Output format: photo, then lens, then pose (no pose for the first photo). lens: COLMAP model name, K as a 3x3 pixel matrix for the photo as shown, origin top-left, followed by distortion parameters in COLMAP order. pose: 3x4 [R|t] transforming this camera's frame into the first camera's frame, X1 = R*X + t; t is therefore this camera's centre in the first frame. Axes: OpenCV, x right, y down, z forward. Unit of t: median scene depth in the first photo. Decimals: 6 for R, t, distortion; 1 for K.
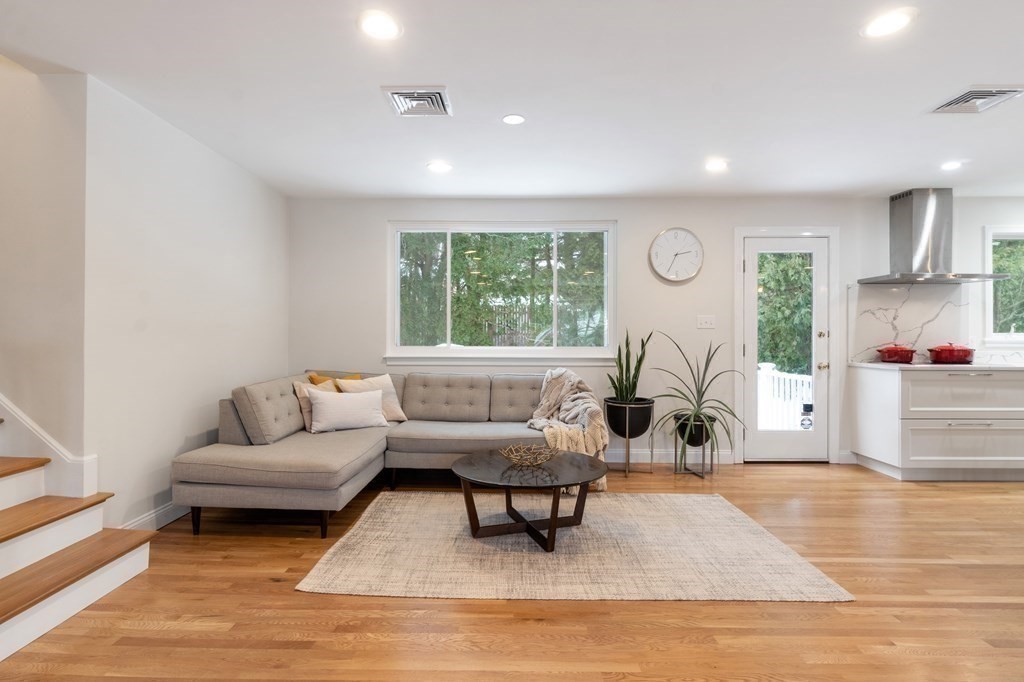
lens RADIAL K [[536.1, 0, 508.6], [0, 536.1, 337.0], [0, 0, 1]] dist [0.004423, 0.003183]
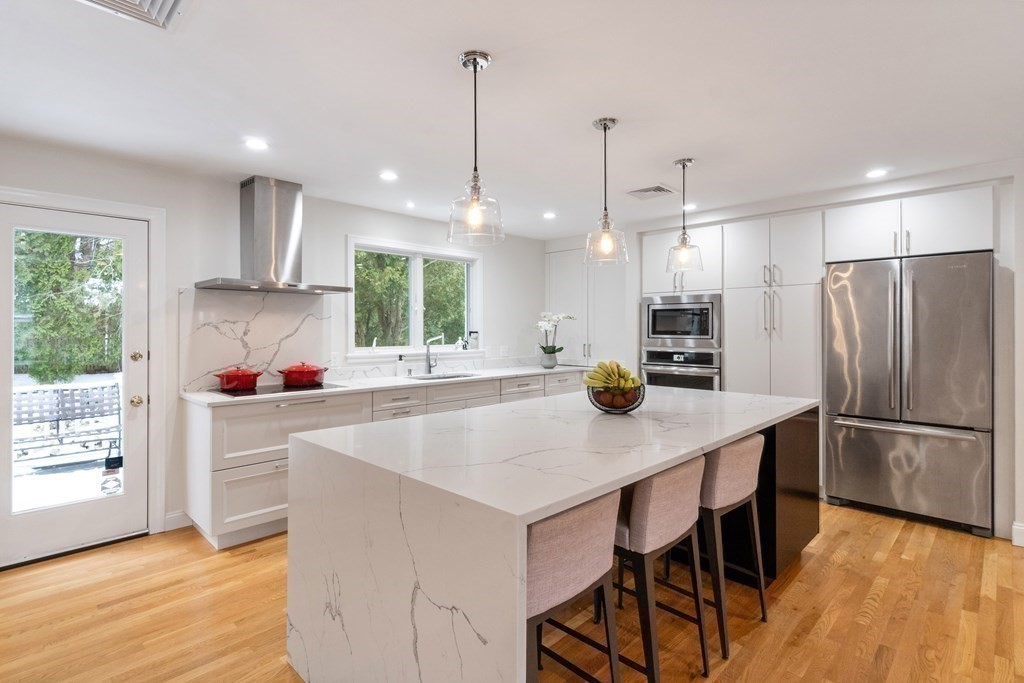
lens RADIAL K [[493.2, 0, 497.0], [0, 493.2, 335.4], [0, 0, 1]] dist [0.006178, -0.000308]
pose [[0.711080, -0.008713, 0.703057, 0.476578], [-0.000762, 0.999913, 0.013163, -0.042793], [-0.703111, -0.009896, 0.711011, 0.207474]]
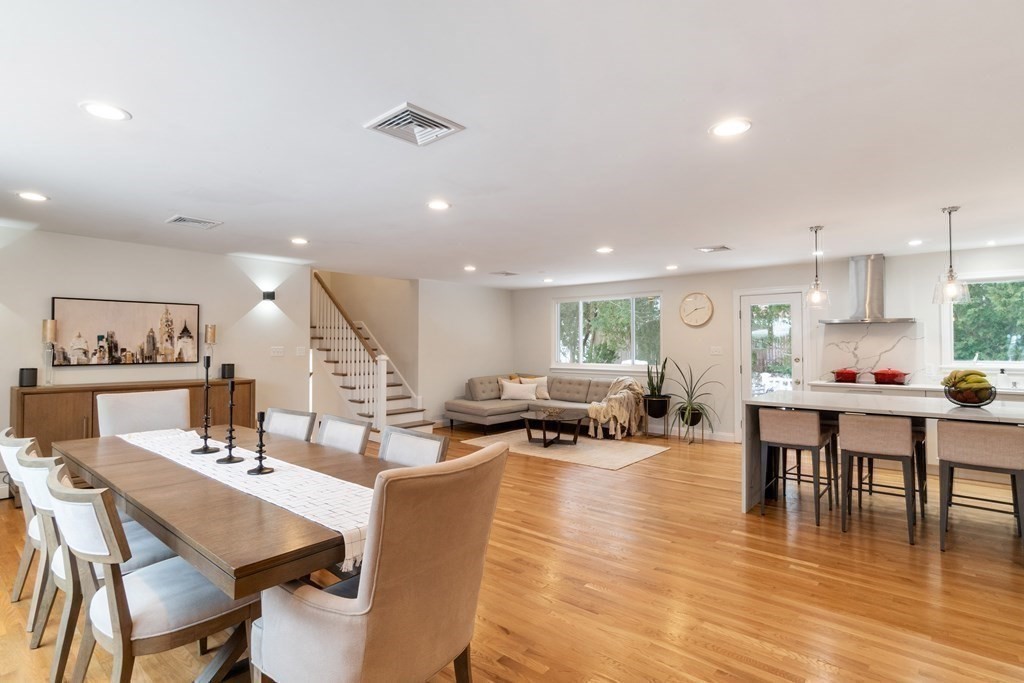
lens RADIAL K [[536.1, 0, 503.7], [0, 536.1, 335.5], [0, 0, 1]] dist [0.004423, 0.003183]
pose [[0.761163, -0.013822, -0.648413, 0.948018], [0.003798, 0.999851, -0.016855, -0.050716], [0.648549, 0.010367, 0.761102, -0.628256]]
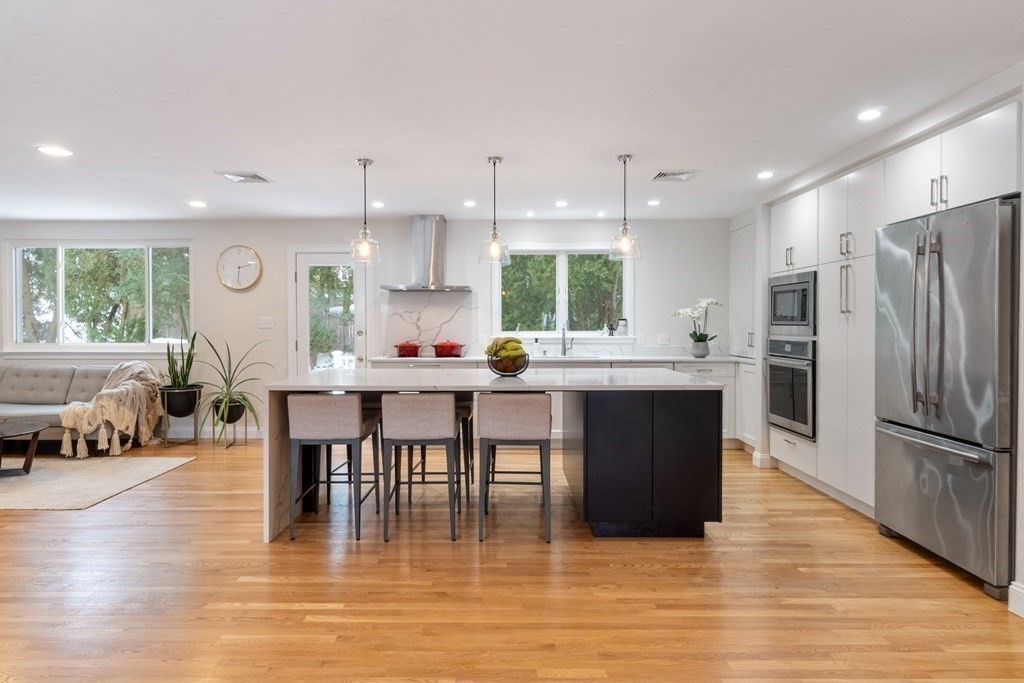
lens RADIAL K [[599.6, 0, 520.0], [0, 599.6, 332.2], [0, 0, 1]] dist [0.001506, -0.001354]
pose [[0.999983, -0.001598, 0.005642, 0.967726], [0.001510, 0.999880, 0.015429, -0.027598], [-0.005666, -0.015420, 0.999865, -0.373853]]
